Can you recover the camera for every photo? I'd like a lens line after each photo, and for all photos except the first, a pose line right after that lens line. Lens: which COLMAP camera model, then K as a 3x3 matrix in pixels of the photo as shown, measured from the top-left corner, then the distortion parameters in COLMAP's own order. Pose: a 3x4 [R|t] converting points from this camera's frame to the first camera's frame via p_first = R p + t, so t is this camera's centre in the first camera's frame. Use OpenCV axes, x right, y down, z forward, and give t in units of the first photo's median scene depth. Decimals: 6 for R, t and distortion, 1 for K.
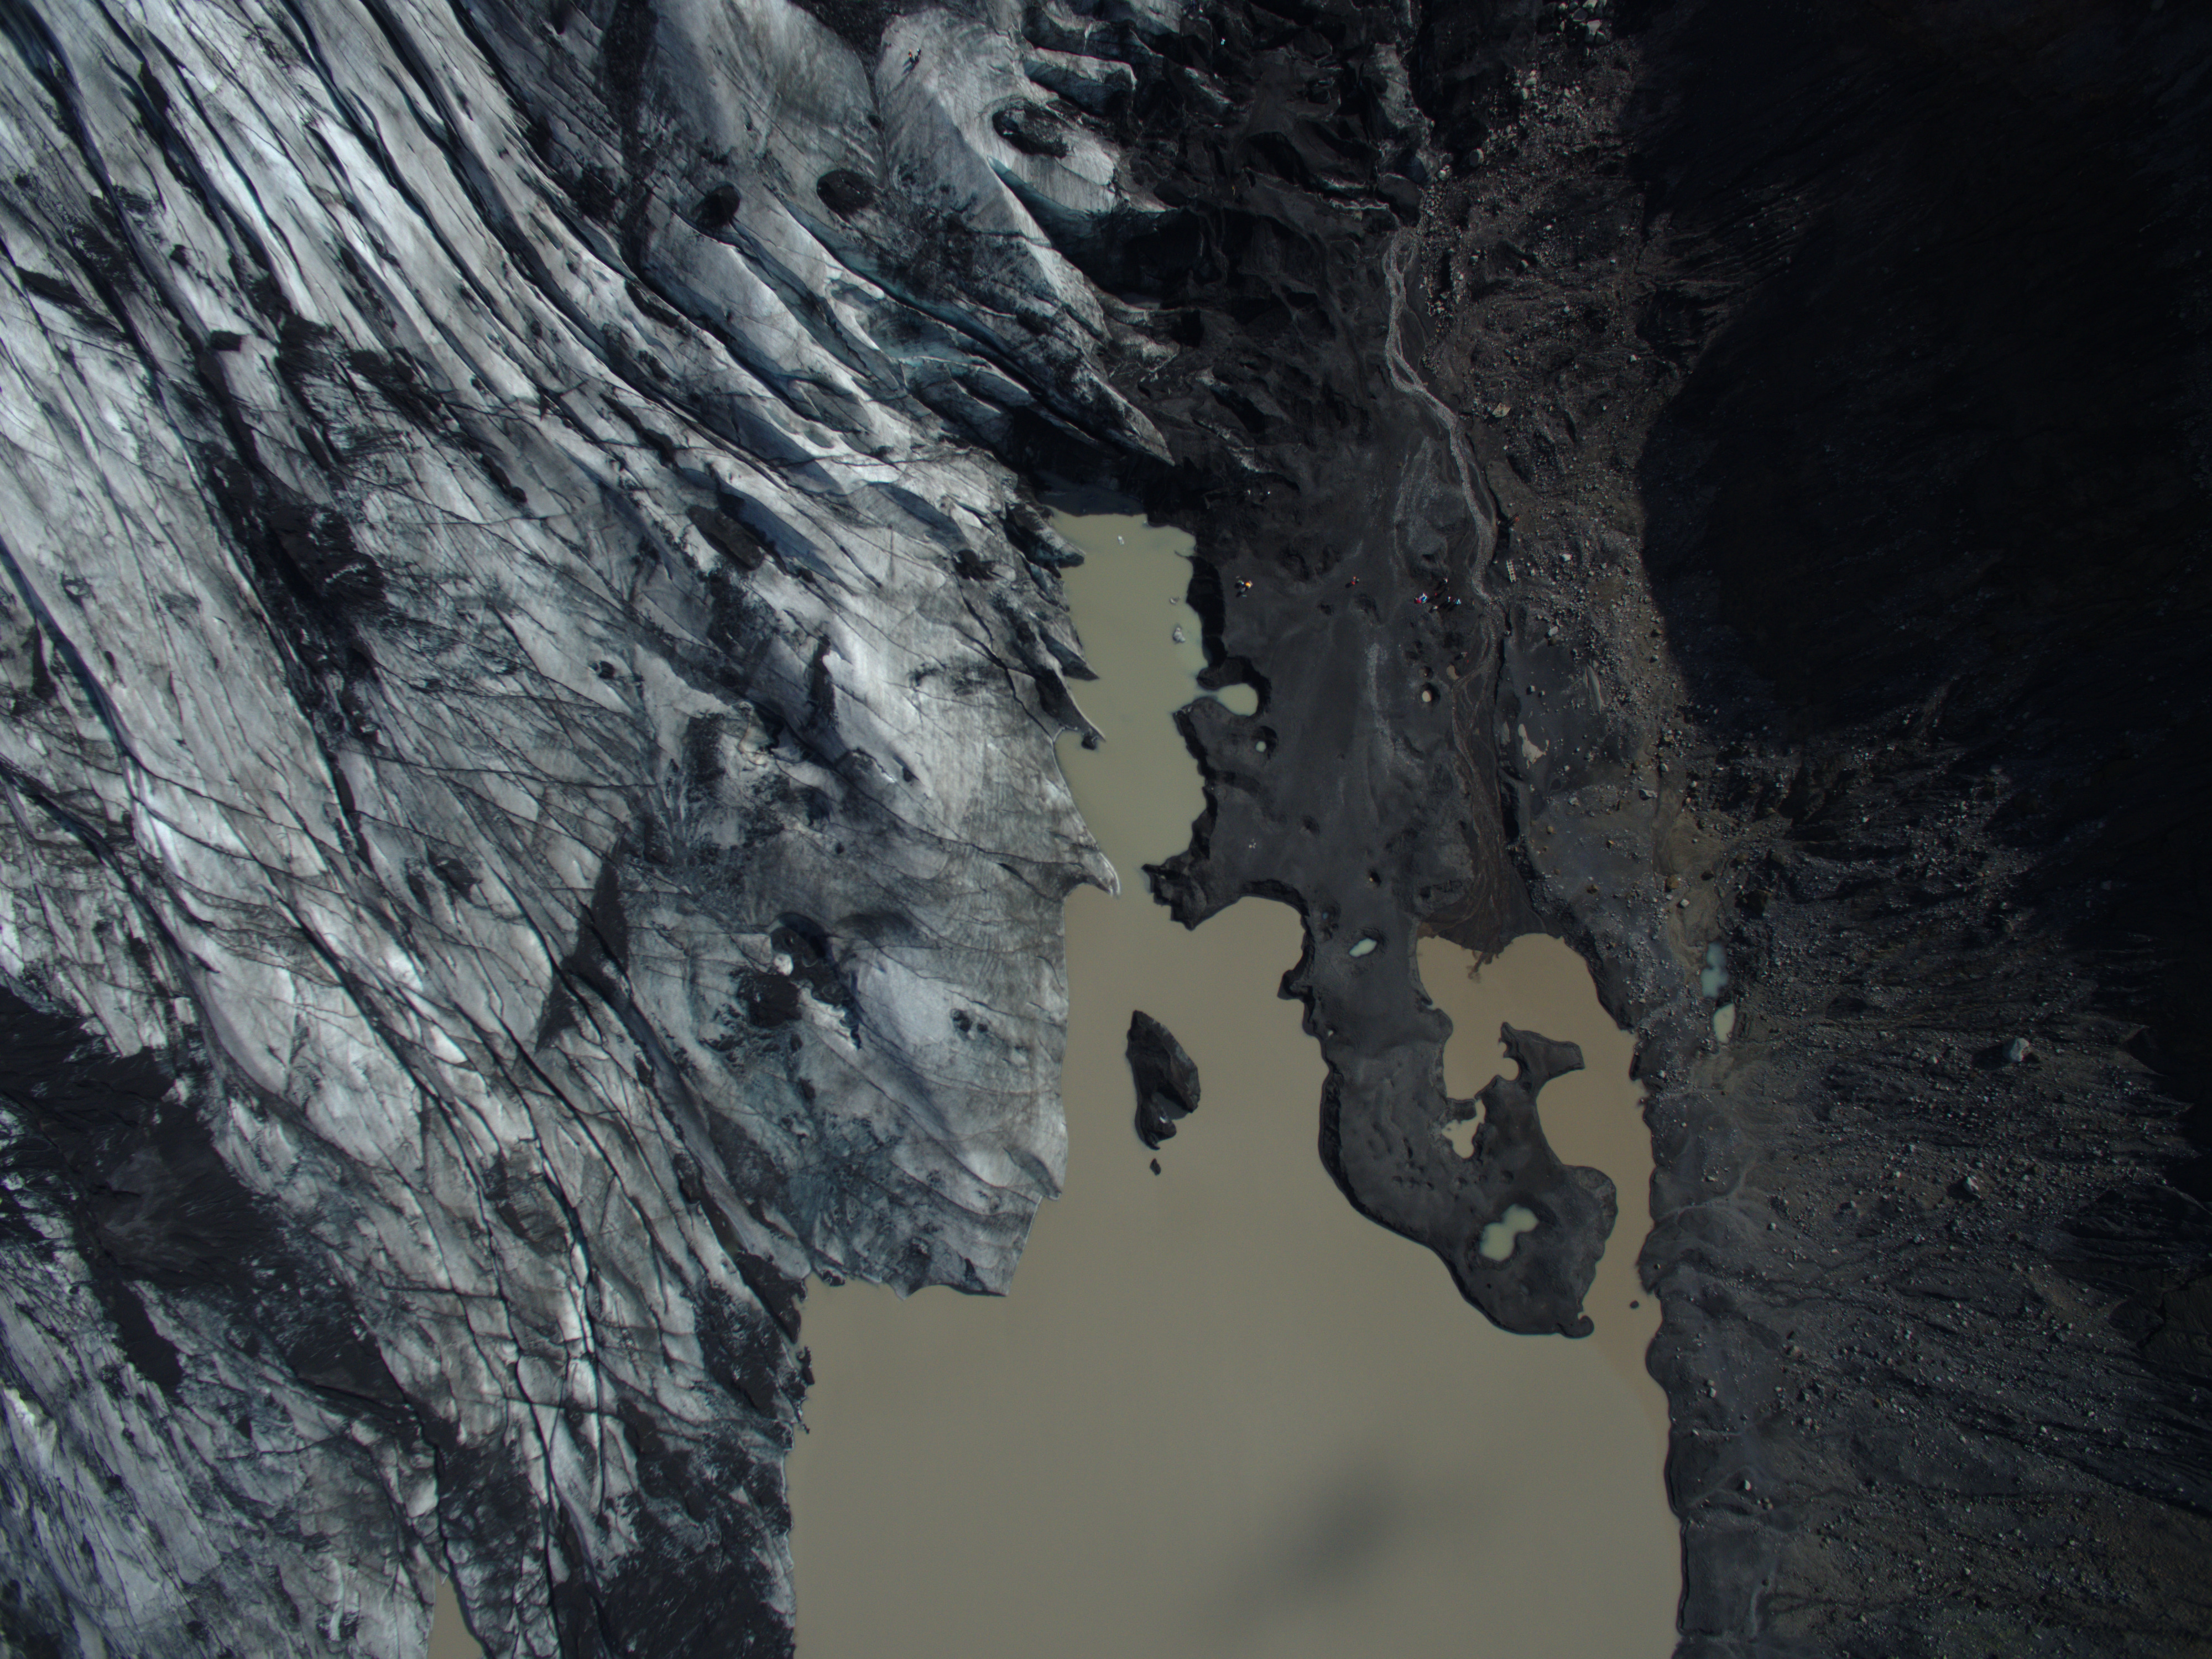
lens RADIAL K [[1280.9, 0, 1116.9], [0, 1280.9, 810.3], [0, 0, 1]] dist [-0.108459, 0.084398]
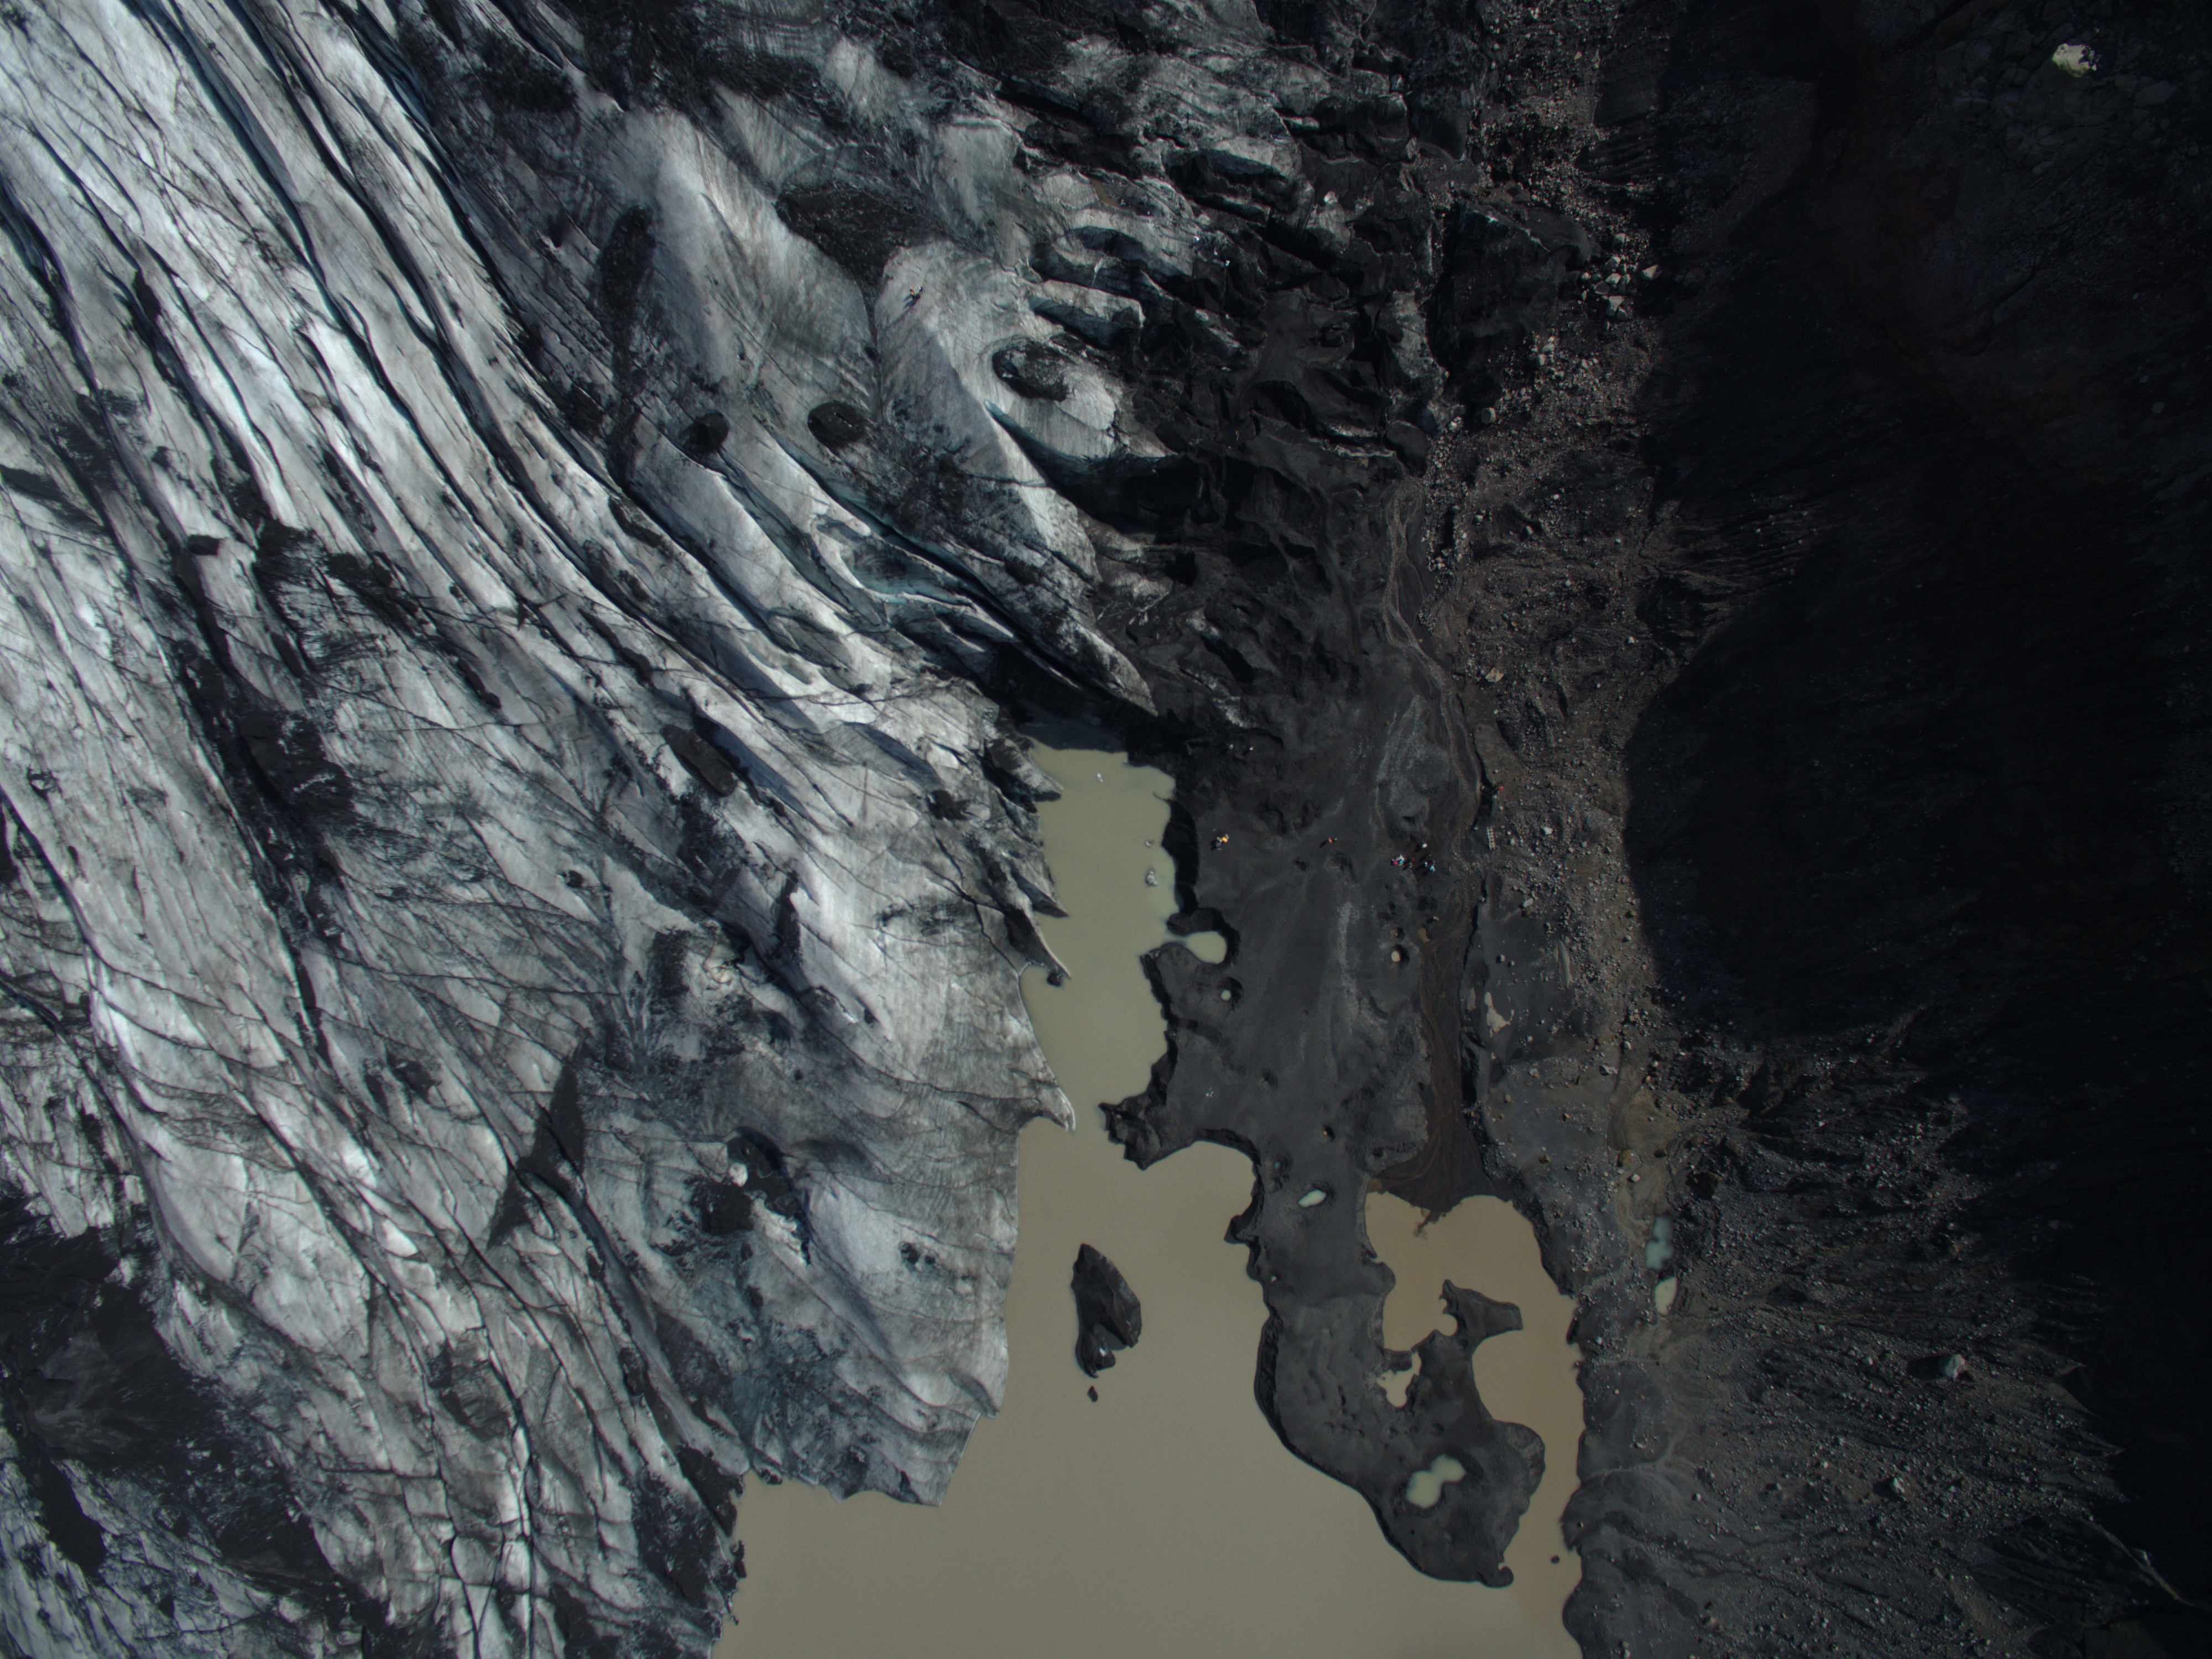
lens RADIAL K [[1280.9, 0, 1116.9], [0, 1280.9, 810.3], [0, 0, 1]] dist [-0.108459, 0.084398]
pose [[0.997790, 0.066423, 0.001625, 0.017634], [-0.066443, 0.997444, 0.026273, -0.225014], [0.000124, -0.026323, 0.999653, 0.007387]]
